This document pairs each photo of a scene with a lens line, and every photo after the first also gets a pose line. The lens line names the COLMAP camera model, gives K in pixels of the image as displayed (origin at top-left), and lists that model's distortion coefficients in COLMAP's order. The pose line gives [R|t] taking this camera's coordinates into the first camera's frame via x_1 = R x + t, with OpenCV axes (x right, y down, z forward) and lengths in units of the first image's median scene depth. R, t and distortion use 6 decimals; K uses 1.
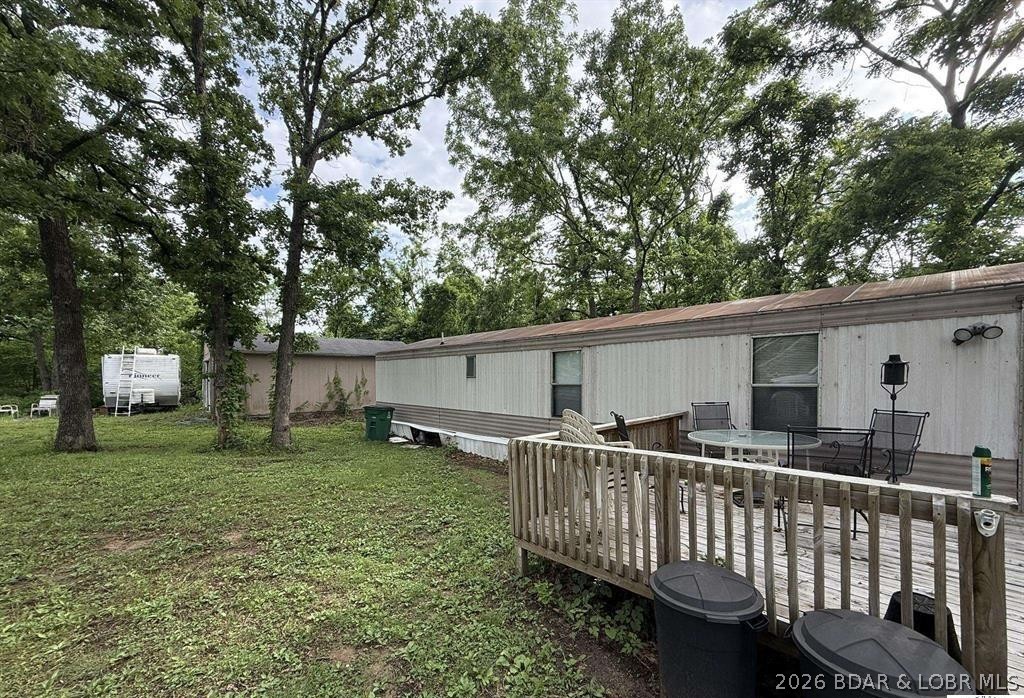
lens RADIAL K [[417.5, 0, 508.7], [0, 417.5, 381.9], [0, 0, 1]] dist [0.001742, 0.000119]
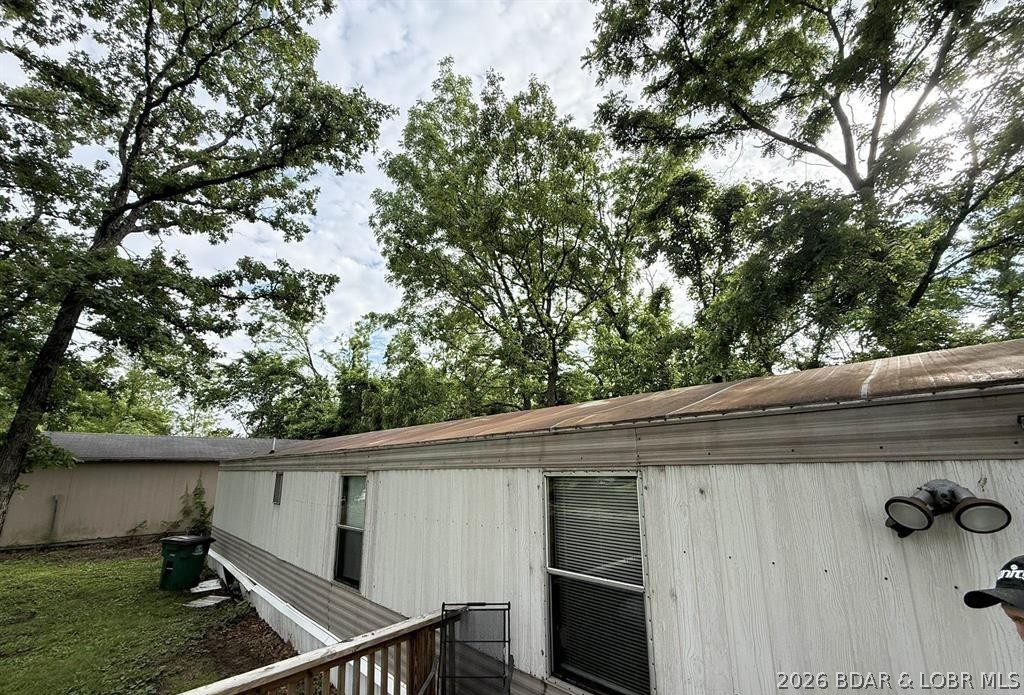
lens RADIAL K [[411.6, 0, 512.1], [0, 411.6, 379.5], [0, 0, 1]] dist [0.002072, 0.000280]
pose [[0.999486, -0.000484, 0.032051, 0.283157], [0.007450, 0.976019, -0.217560, -0.060755], [-0.031177, 0.217687, 0.975521, 0.245045]]
